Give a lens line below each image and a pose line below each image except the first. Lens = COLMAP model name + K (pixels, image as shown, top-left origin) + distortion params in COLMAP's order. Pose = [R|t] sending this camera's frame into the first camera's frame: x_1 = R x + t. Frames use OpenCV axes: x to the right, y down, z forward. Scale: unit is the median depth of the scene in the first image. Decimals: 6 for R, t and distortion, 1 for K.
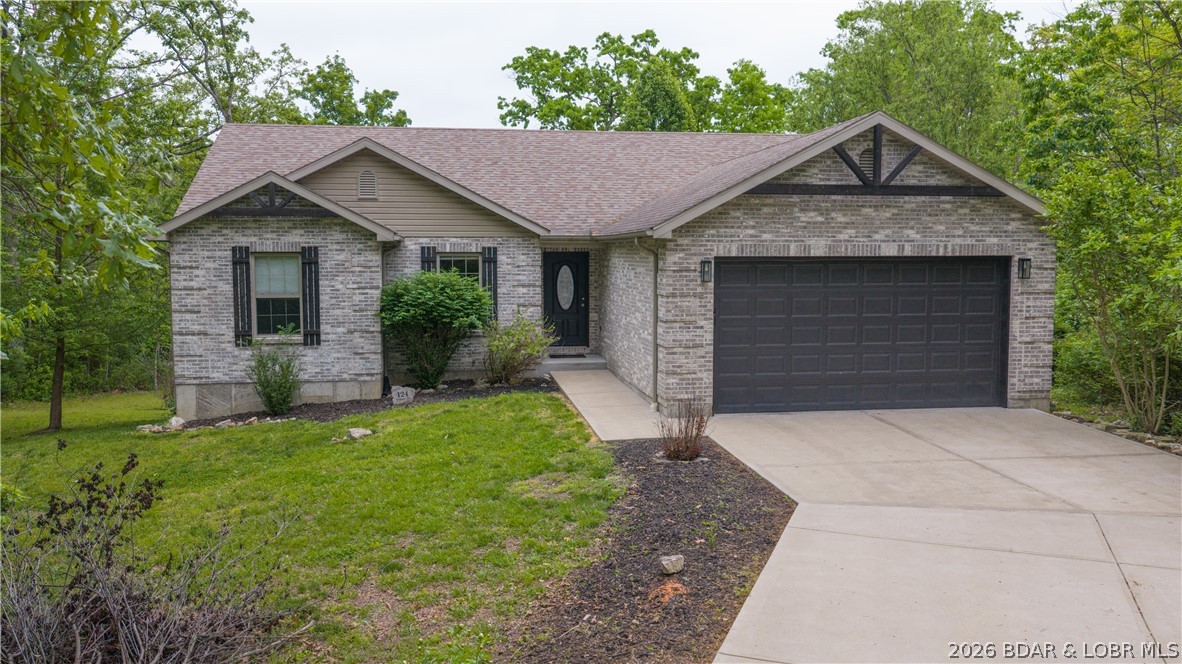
lens RADIAL K [[975.3, 0, 591.0], [0, 975.3, 332.0], [0, 0, 1]] dist [0.030142, -0.075840]
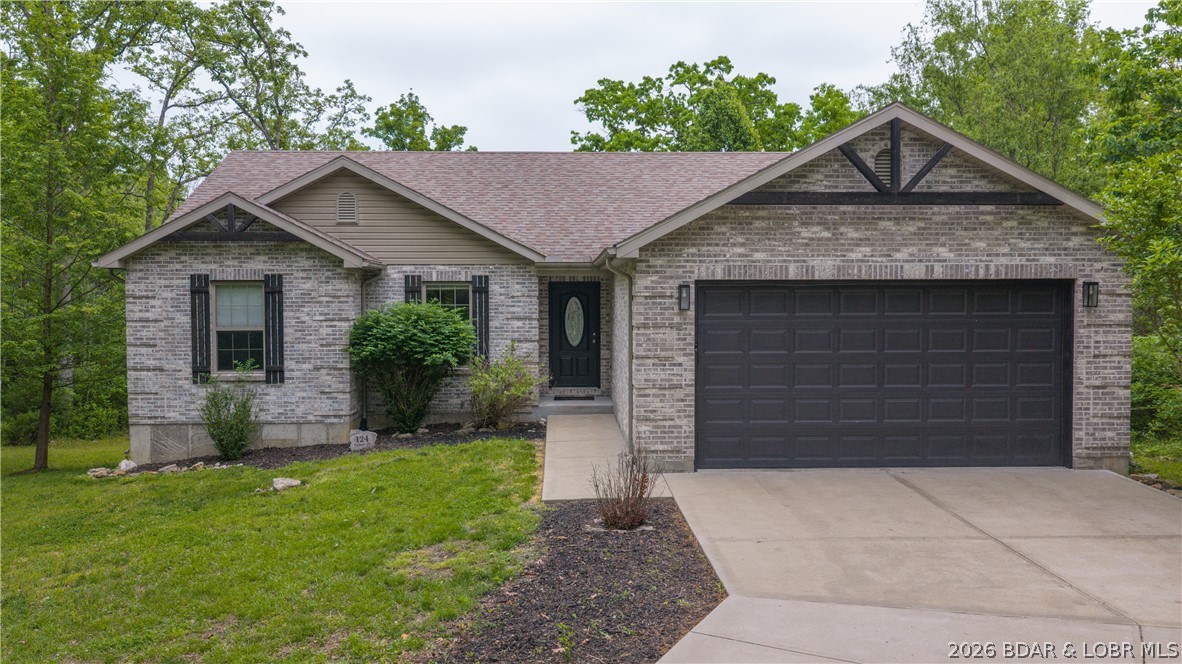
lens RADIAL K [[975.3, 0, 591.0], [0, 975.3, 332.0], [0, 0, 1]] dist [0.030142, -0.075840]
pose [[0.992921, 0.002609, -0.118747, 0.115380], [-0.007867, 0.999008, -0.043831, 0.003793], [0.118515, 0.044455, 0.991957, 0.136988]]
